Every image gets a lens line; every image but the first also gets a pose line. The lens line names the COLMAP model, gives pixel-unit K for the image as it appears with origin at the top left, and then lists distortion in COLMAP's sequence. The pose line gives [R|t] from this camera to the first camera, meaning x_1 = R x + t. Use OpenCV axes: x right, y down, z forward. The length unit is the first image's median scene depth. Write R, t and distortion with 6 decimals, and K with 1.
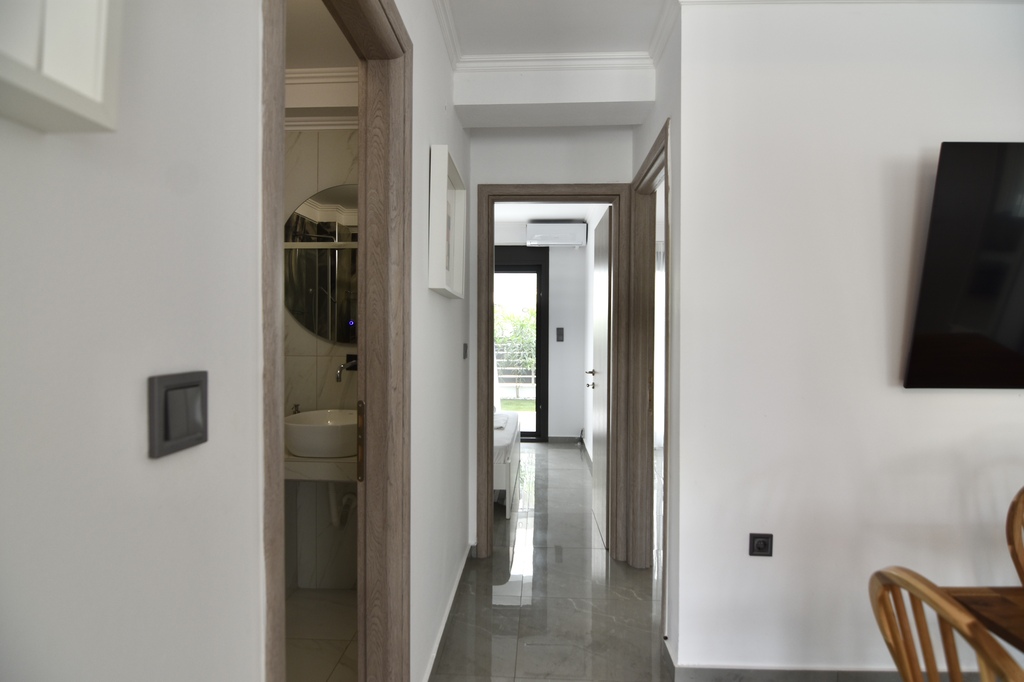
lens RADIAL K [[499.9, 0, 509.2], [0, 499.9, 336.9], [0, 0, 1]] dist [0.001559, -0.015768]
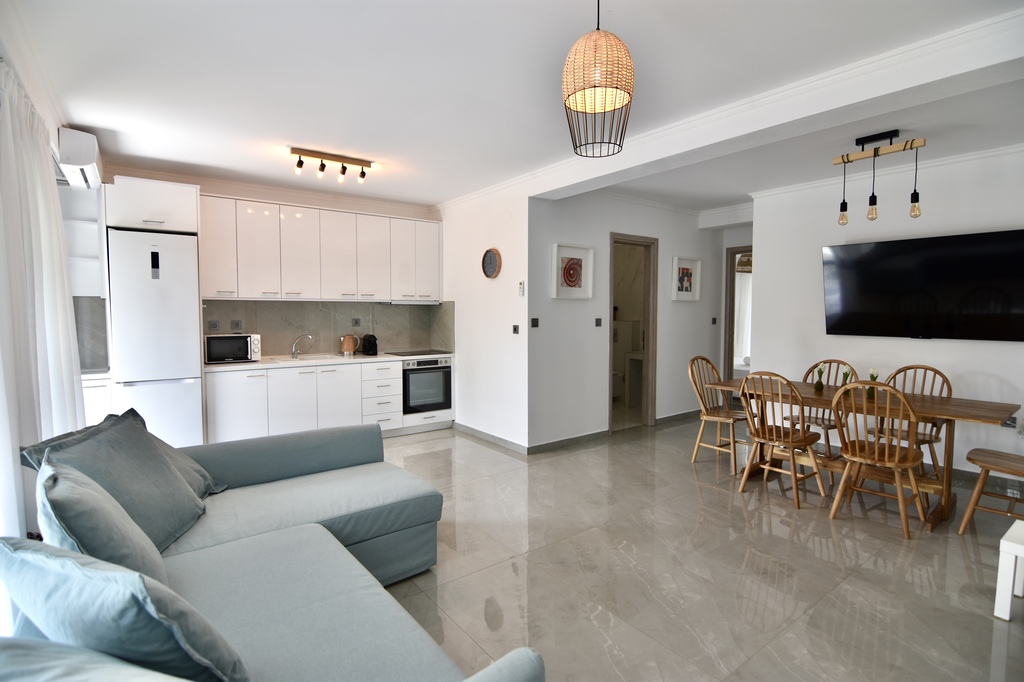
lens RADIAL K [[499.9, 0, 509.2], [0, 499.9, 336.9], [0, 0, 1]] dist [0.001559, -0.015768]
pose [[0.645313, 0.032877, -0.763210, 1.106204], [-0.002346, 0.999154, 0.041057, 0.006866], [0.763914, -0.024704, 0.644845, -1.294592]]
